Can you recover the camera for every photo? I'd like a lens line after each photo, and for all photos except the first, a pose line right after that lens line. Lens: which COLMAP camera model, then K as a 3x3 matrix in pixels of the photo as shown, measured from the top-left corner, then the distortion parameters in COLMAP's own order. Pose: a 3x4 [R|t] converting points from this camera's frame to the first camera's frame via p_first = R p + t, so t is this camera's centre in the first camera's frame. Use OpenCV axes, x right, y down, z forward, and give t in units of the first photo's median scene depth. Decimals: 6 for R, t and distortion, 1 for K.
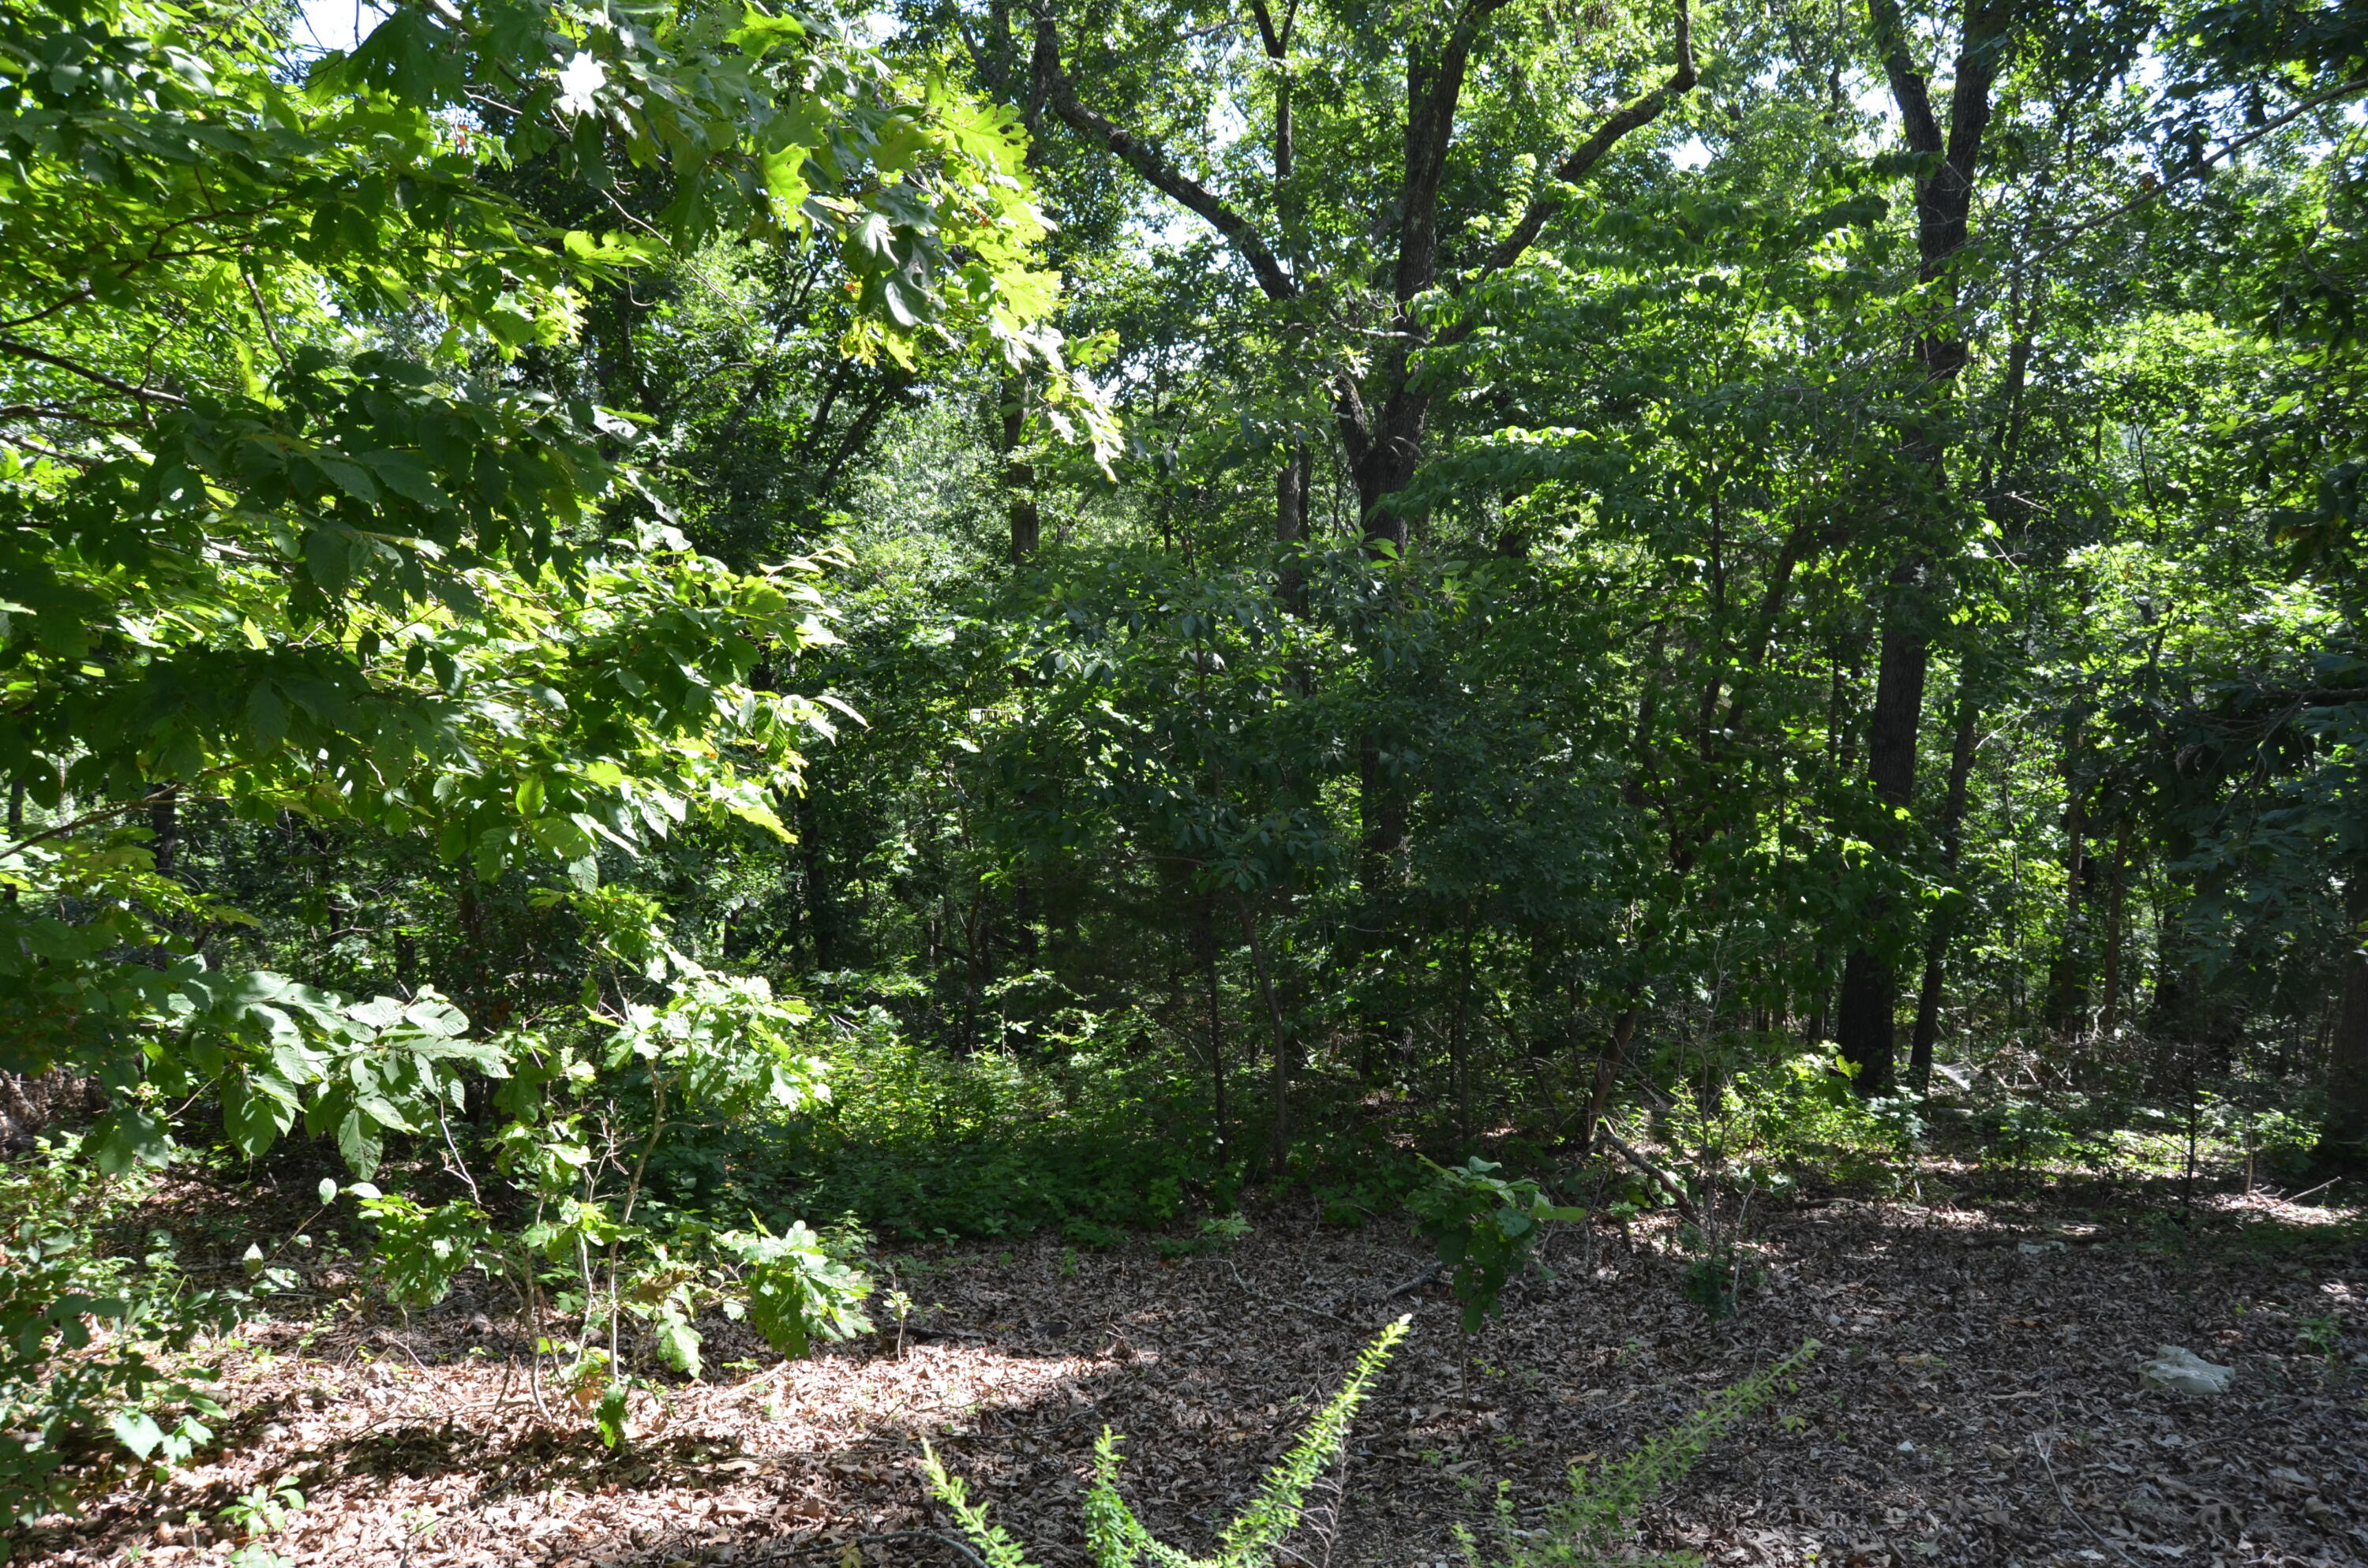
lens RADIAL K [[1826.4, 0, 1184.0], [0, 1826.4, 784.0], [0, 0, 1]] dist [-0.002932, 0.013399]
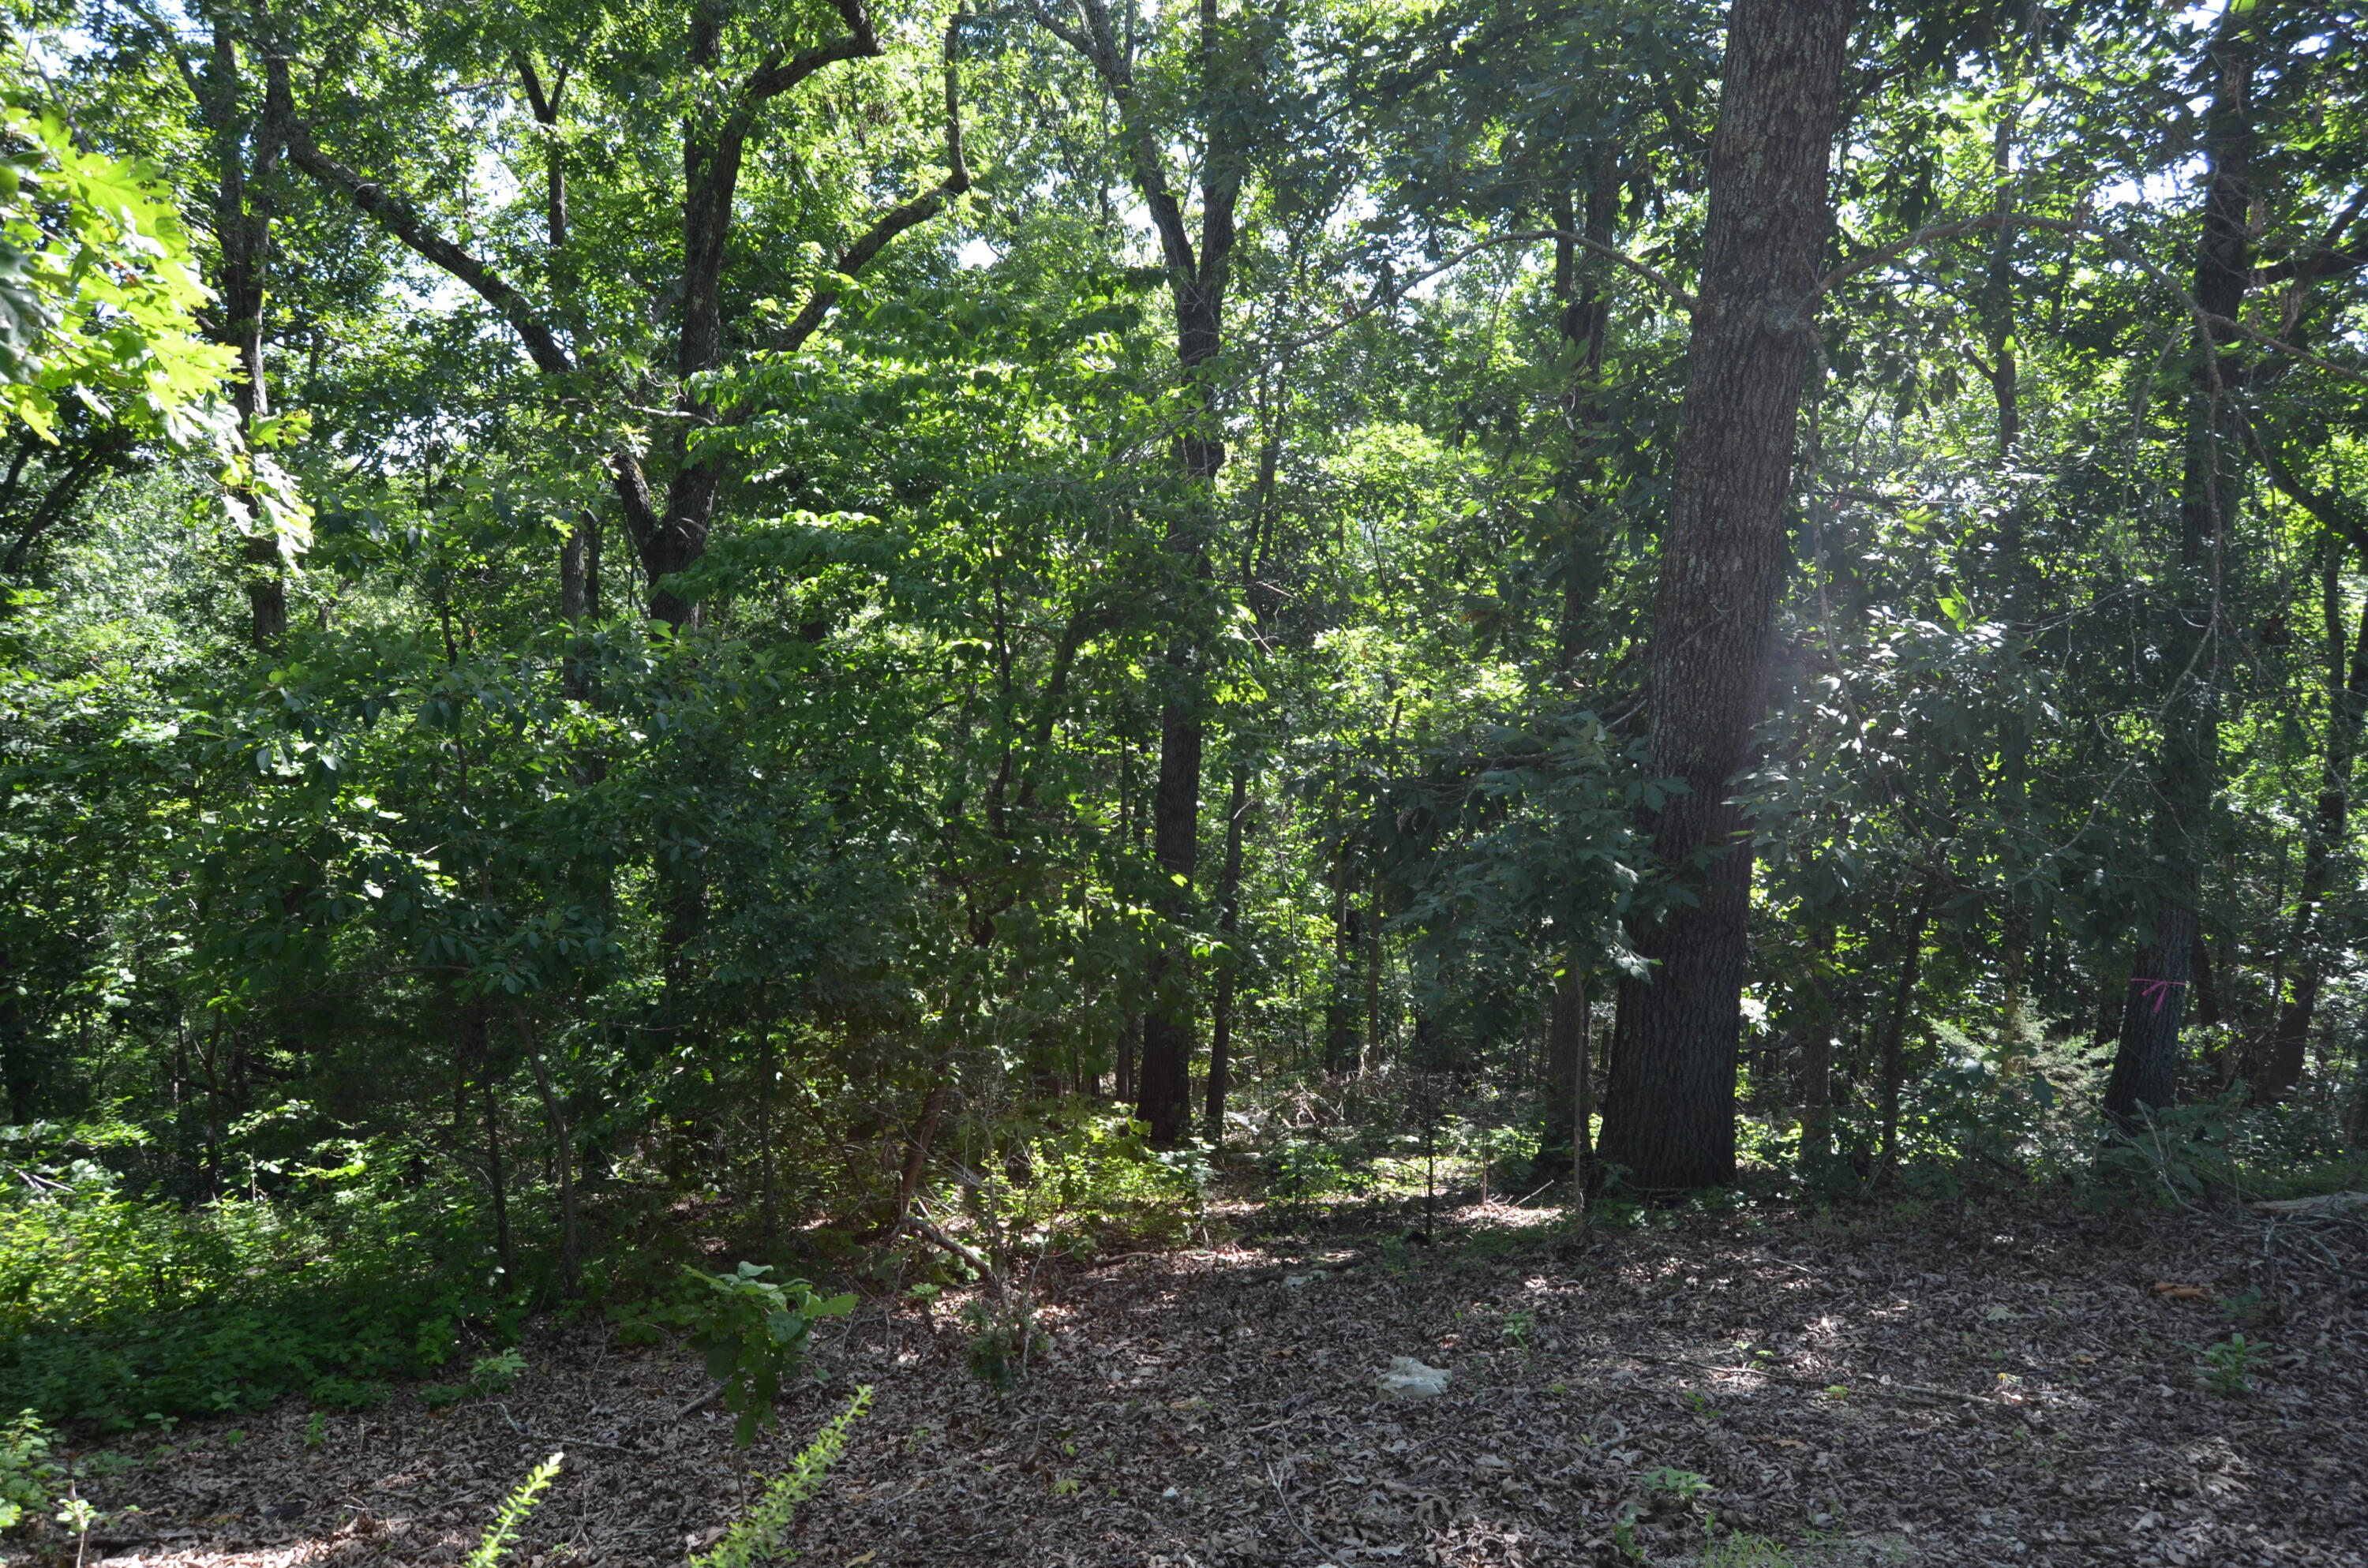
lens RADIAL K [[1826.4, 0, 1184.0], [0, 1826.4, 784.0], [0, 0, 1]] dist [-0.002932, 0.013399]
pose [[0.936205, -0.029637, 0.350203, 0.020774], [0.044978, 0.998348, -0.035752, -0.001354], [-0.348565, 0.049223, 0.935991, 0.000815]]
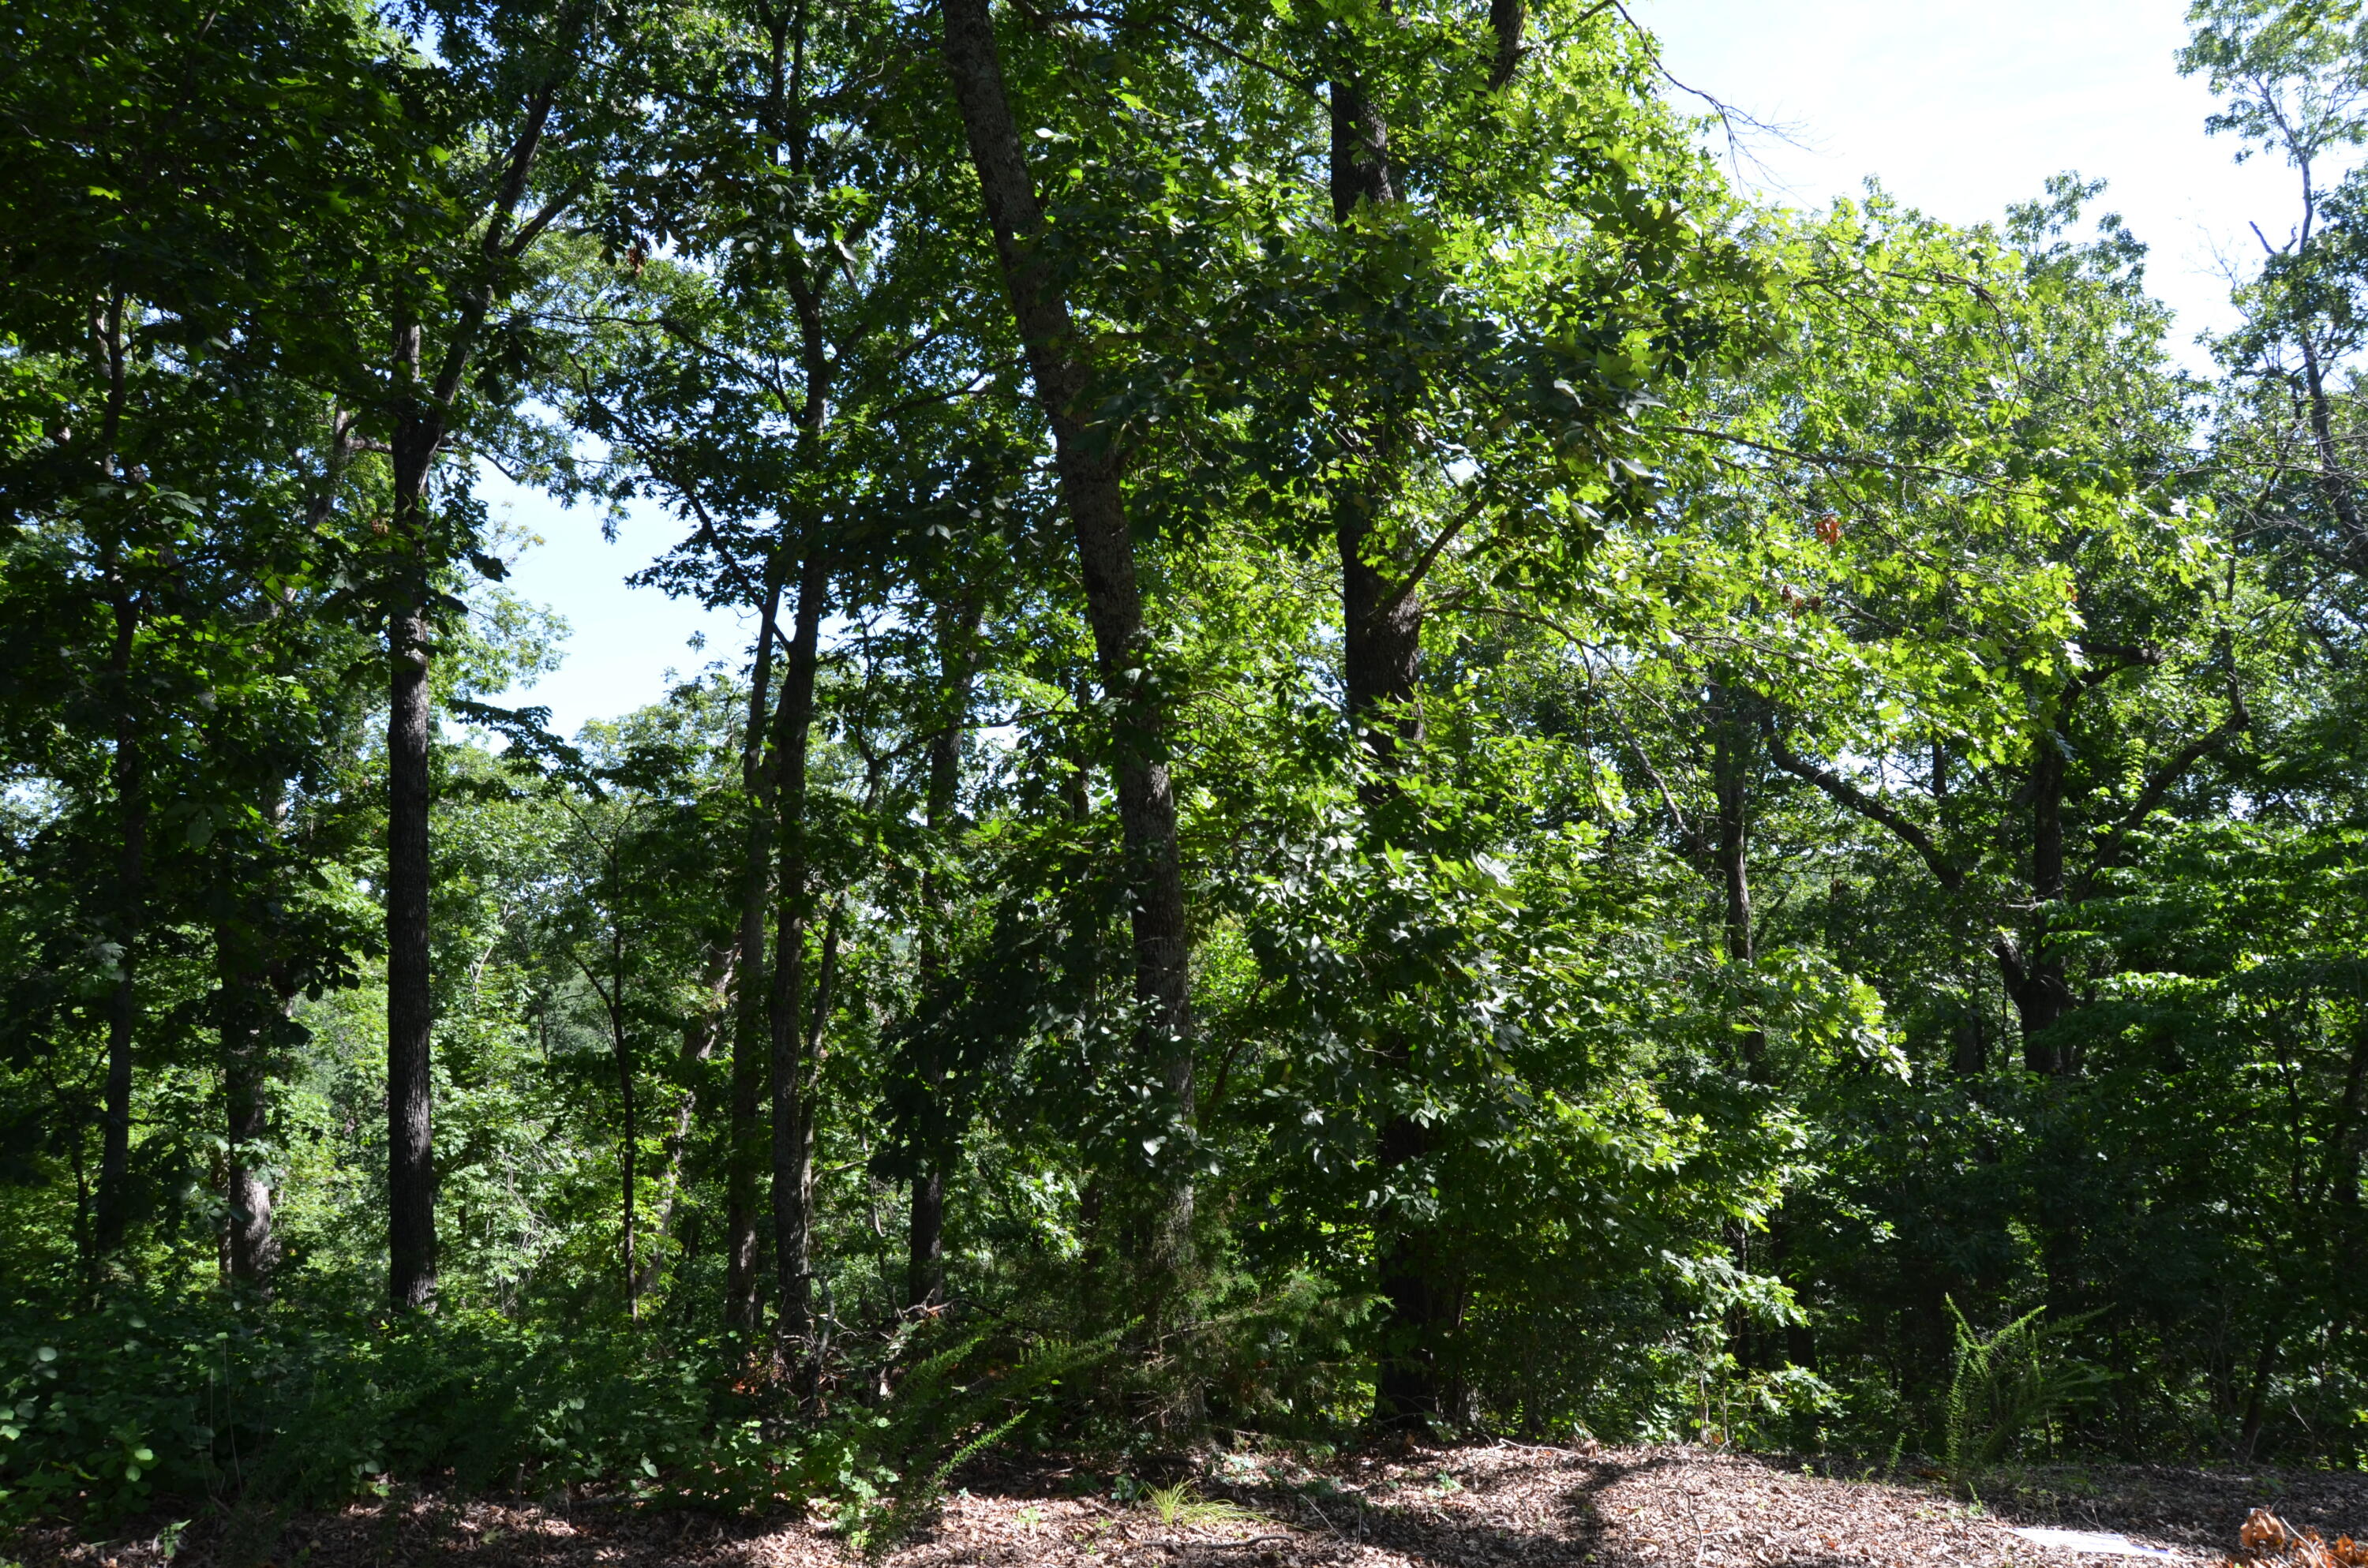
lens RADIAL K [[1826.4, 0, 1184.0], [0, 1826.4, 784.0], [0, 0, 1]] dist [-0.002932, 0.013399]
pose [[0.942858, -0.062744, -0.327234, -0.045983], [-0.019716, 0.969882, -0.242774, 0.025660], [0.332611, 0.235353, 0.913224, -0.653324]]
